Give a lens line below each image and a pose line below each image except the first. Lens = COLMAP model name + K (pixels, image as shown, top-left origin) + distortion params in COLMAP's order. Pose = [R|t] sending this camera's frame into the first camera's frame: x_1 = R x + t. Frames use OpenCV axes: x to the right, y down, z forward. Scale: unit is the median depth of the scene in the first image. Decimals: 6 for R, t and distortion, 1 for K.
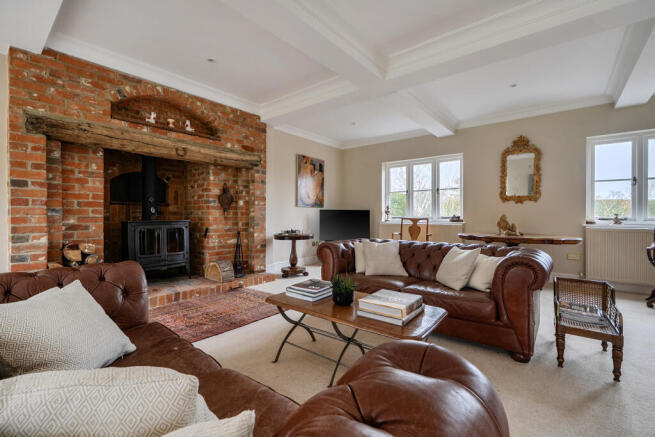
lens RADIAL K [[291.0, 0, 329.4], [0, 291.0, 217.3], [0, 0, 1]] dist [-0.002655, 0.000068]
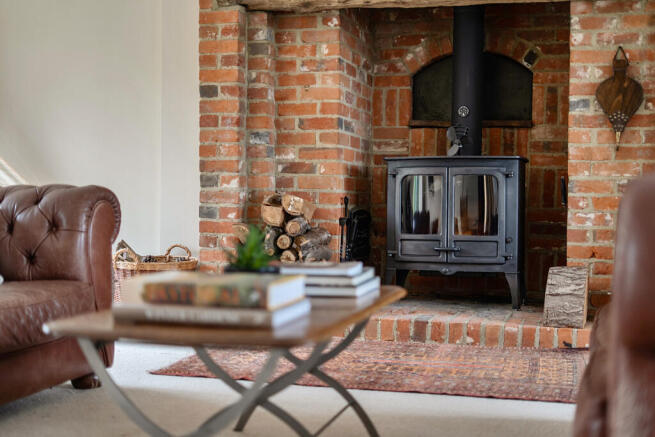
lens RADIAL K [[939.9, 0, 328.4], [0, 939.9, 216.8], [0, 0, 1]] dist [0.006252, 0.000000]
pose [[0.385083, 0.019777, -0.922670, 0.727589], [-0.016713, 0.999756, 0.014454, 0.096492], [0.922731, 0.009855, 0.385320, 0.375827]]
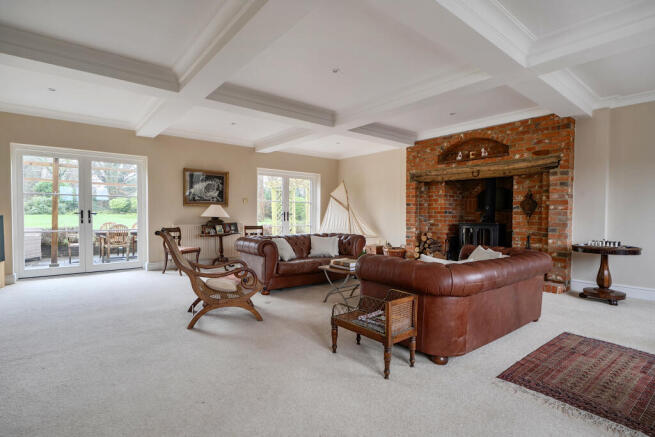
lens RADIAL K [[327.5, 0, 326.8], [0, 327.5, 221.0], [0, 0, 1]] dist [0.002793, 0.000308]
pose [[-0.204965, 0.020863, -0.978547, 1.348576], [-0.013273, 0.999622, 0.024093, -0.031870], [0.978679, 0.017927, -0.204610, 0.730499]]
